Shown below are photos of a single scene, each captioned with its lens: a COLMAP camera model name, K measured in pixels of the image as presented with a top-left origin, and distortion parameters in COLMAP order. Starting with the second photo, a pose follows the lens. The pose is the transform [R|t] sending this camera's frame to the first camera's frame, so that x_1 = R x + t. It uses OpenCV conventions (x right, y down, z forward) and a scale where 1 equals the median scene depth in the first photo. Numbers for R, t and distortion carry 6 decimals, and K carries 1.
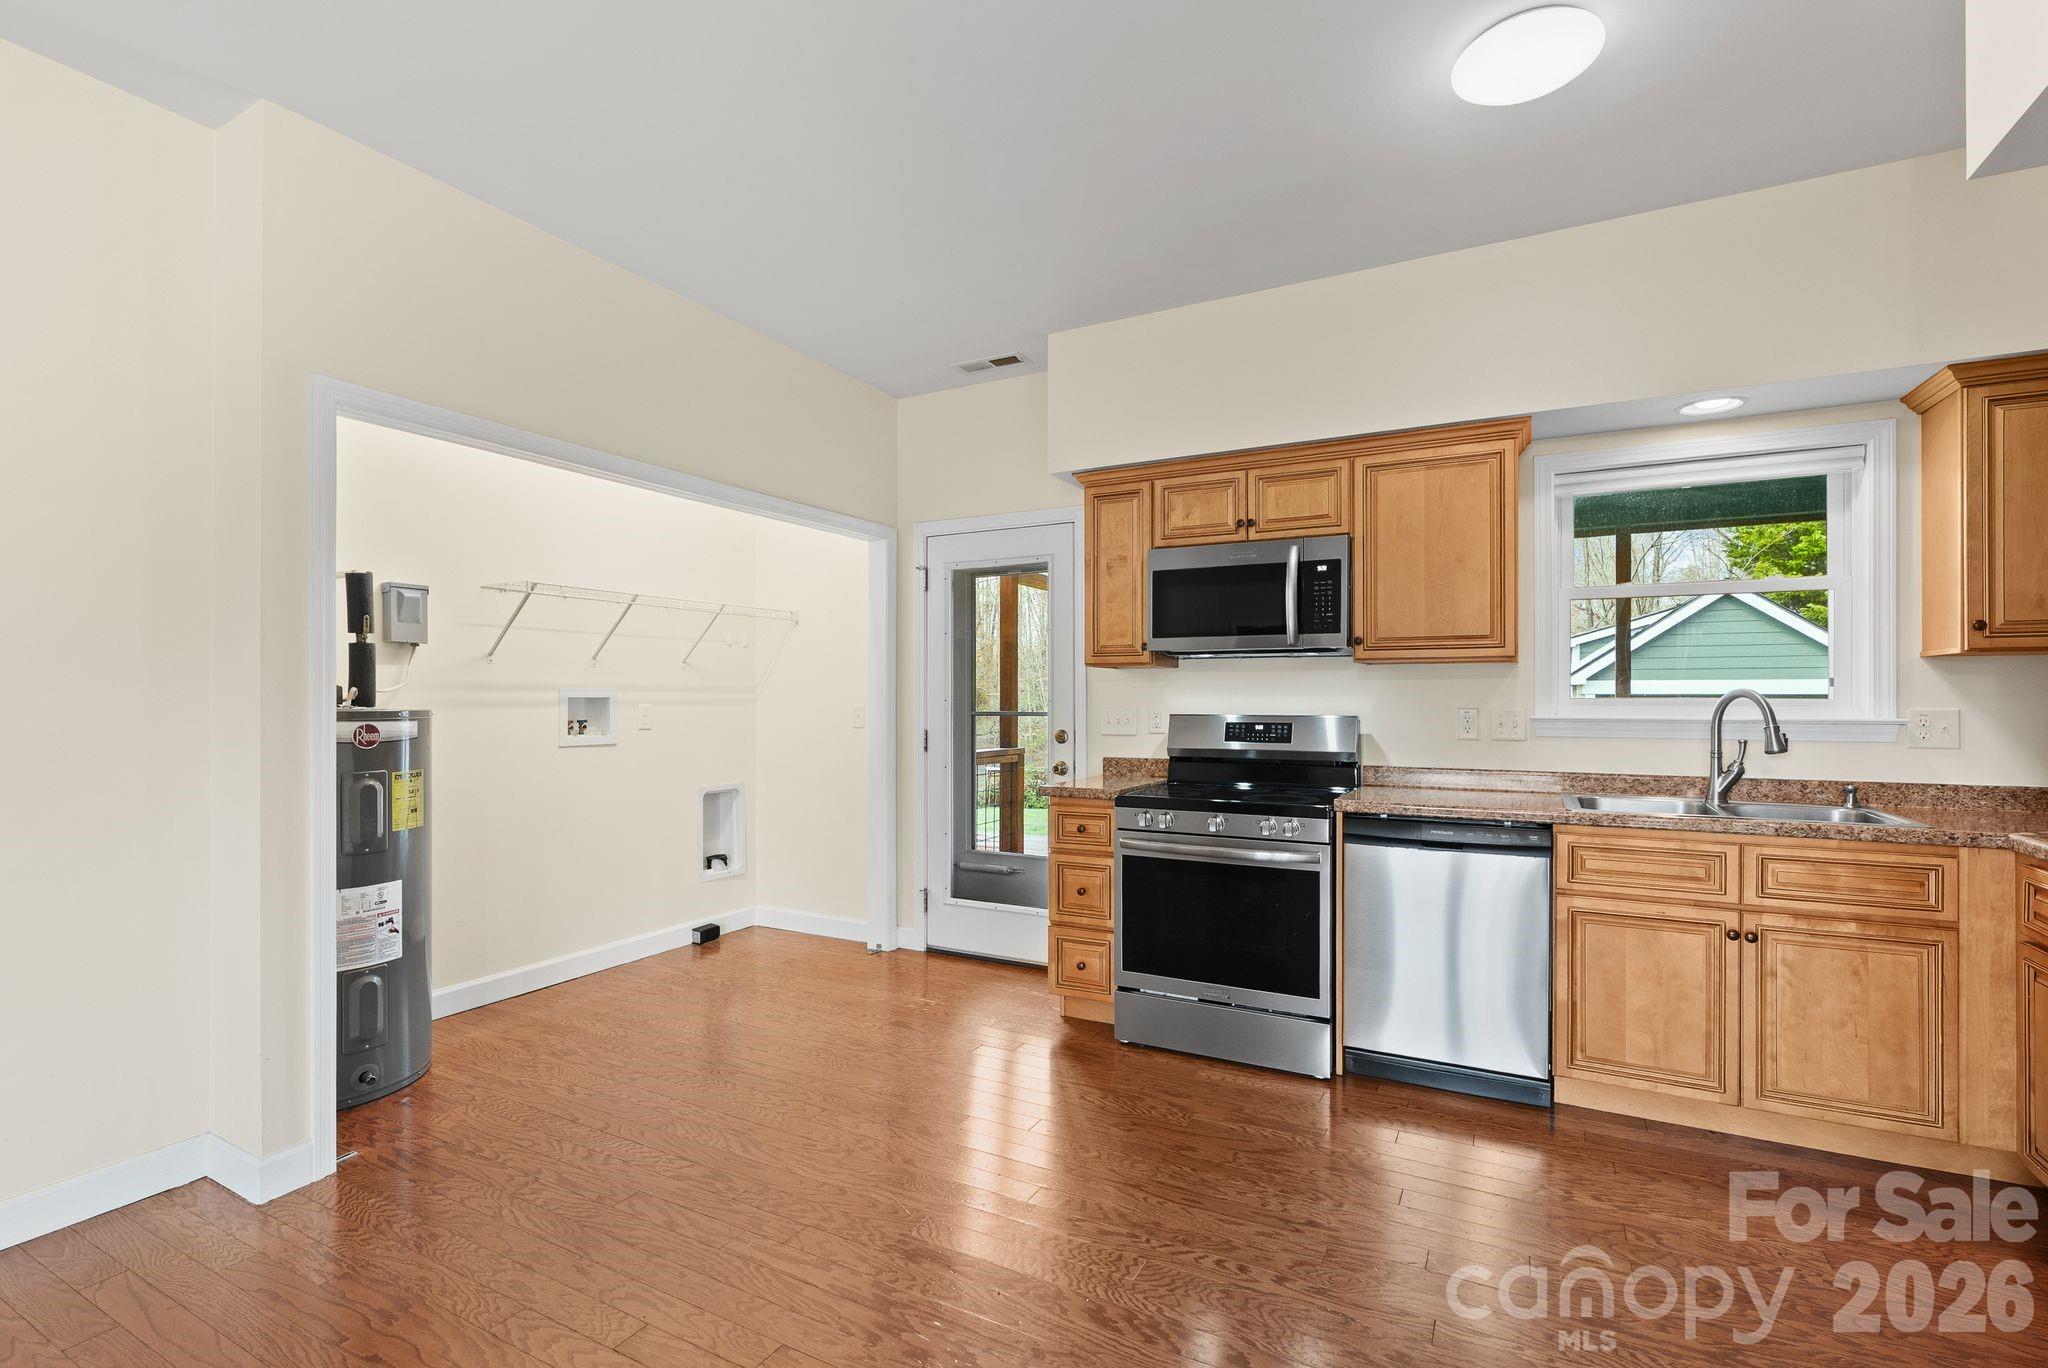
lens RADIAL K [[967.9, 0, 1026.0], [0, 967.9, 691.2], [0, 0, 1]] dist [-0.002739, 0.003203]
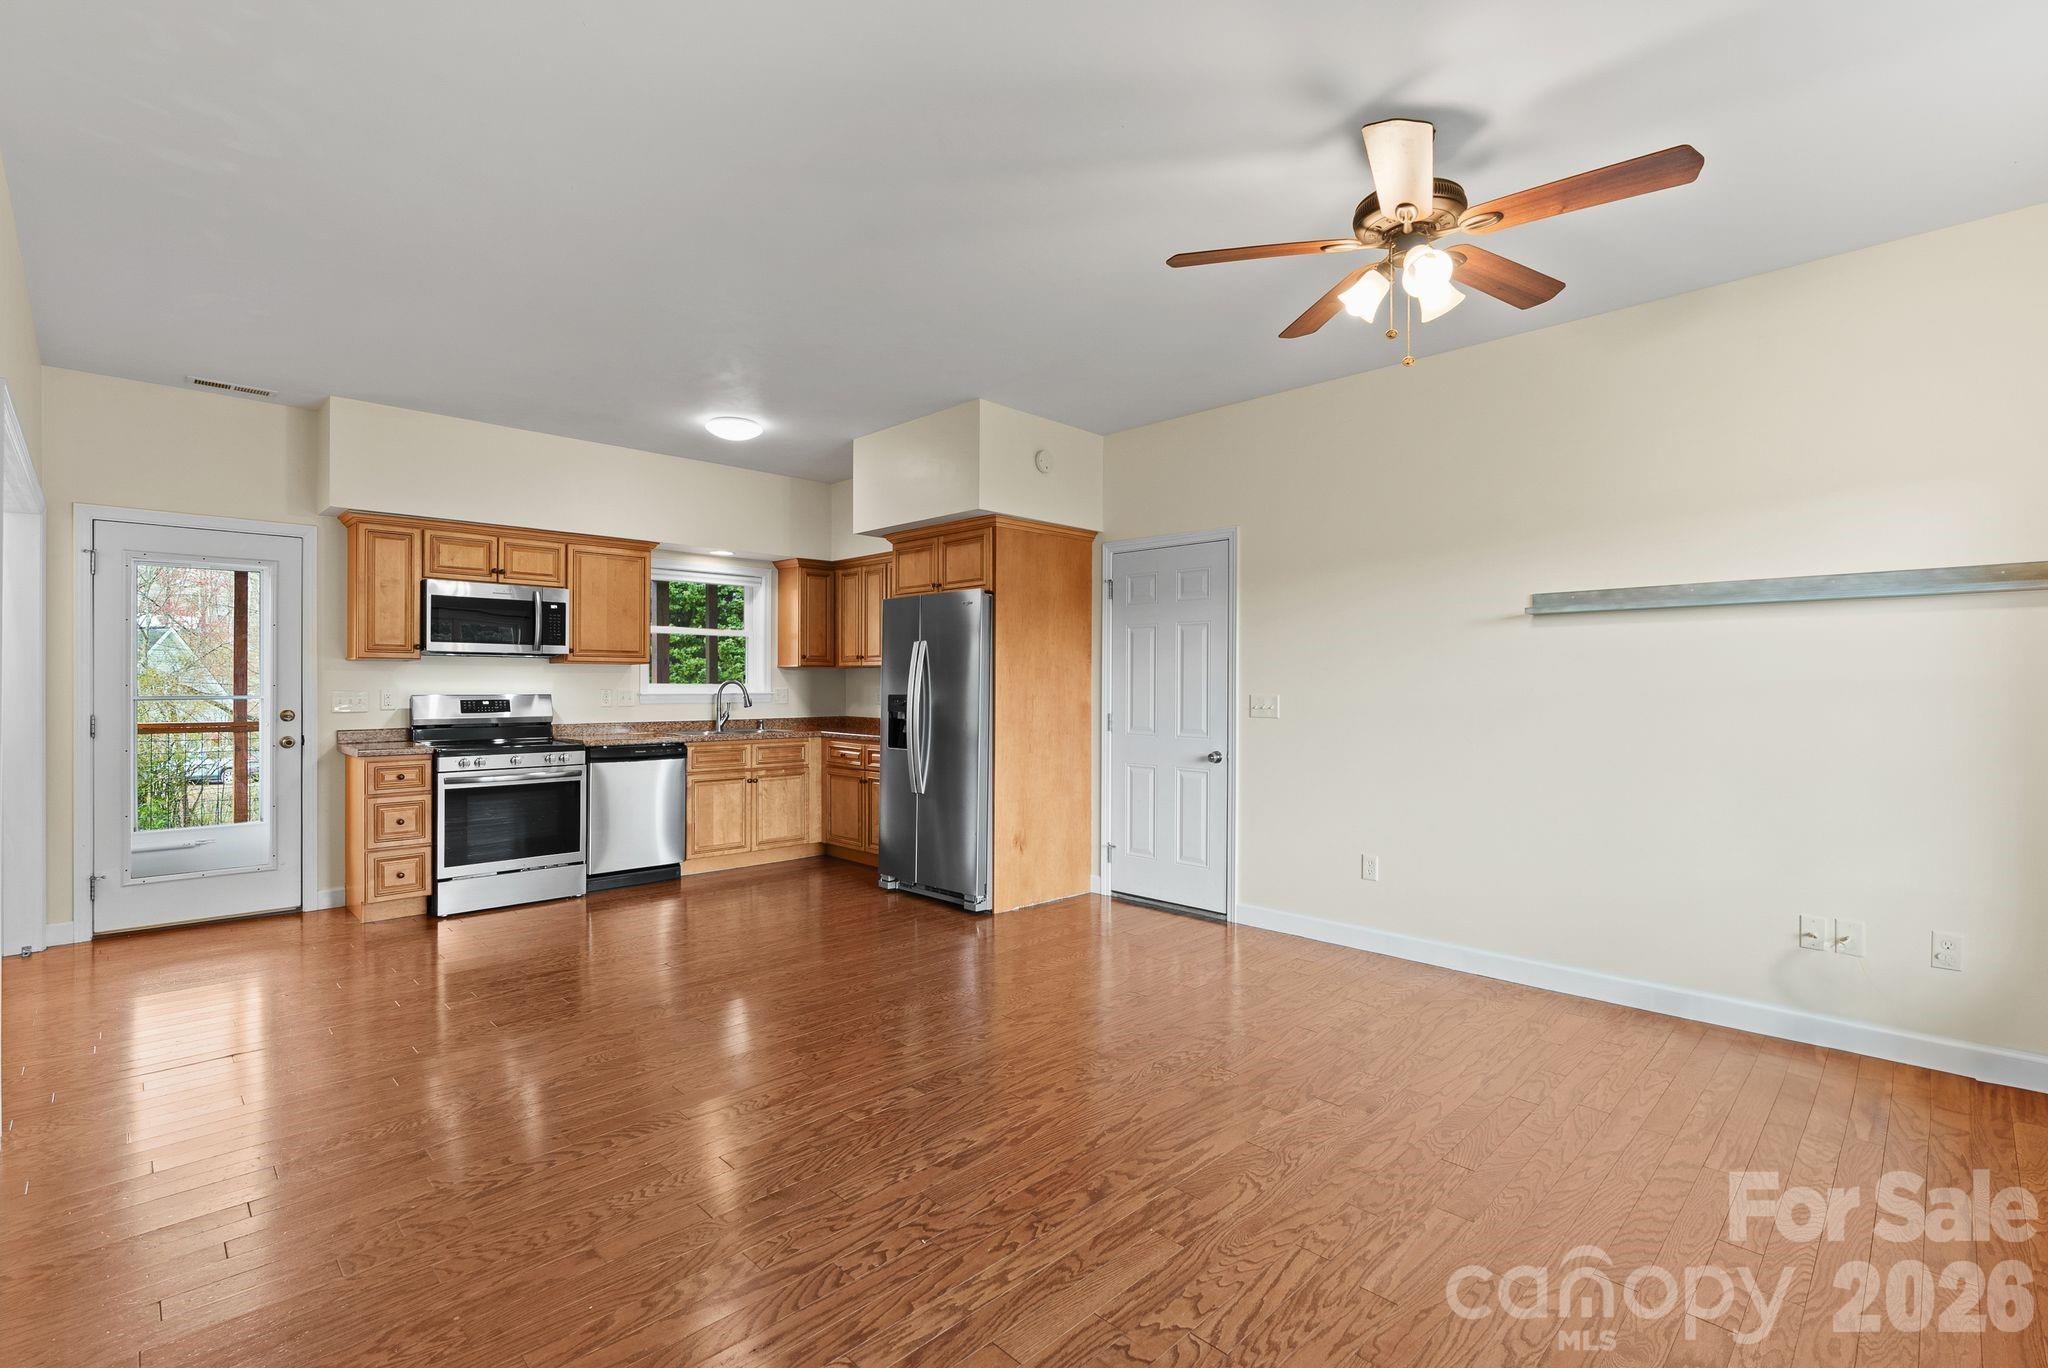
lens RADIAL K [[927.6, 0, 1031.5], [0, 927.6, 687.0], [0, 0, 1]] dist [0.006017, 0.000650]
pose [[0.277541, -0.000914, 0.960713, -1.148713], [-0.004845, 0.999986, 0.002351, 0.006064], [-0.960702, -0.005307, 0.277532, -0.286633]]
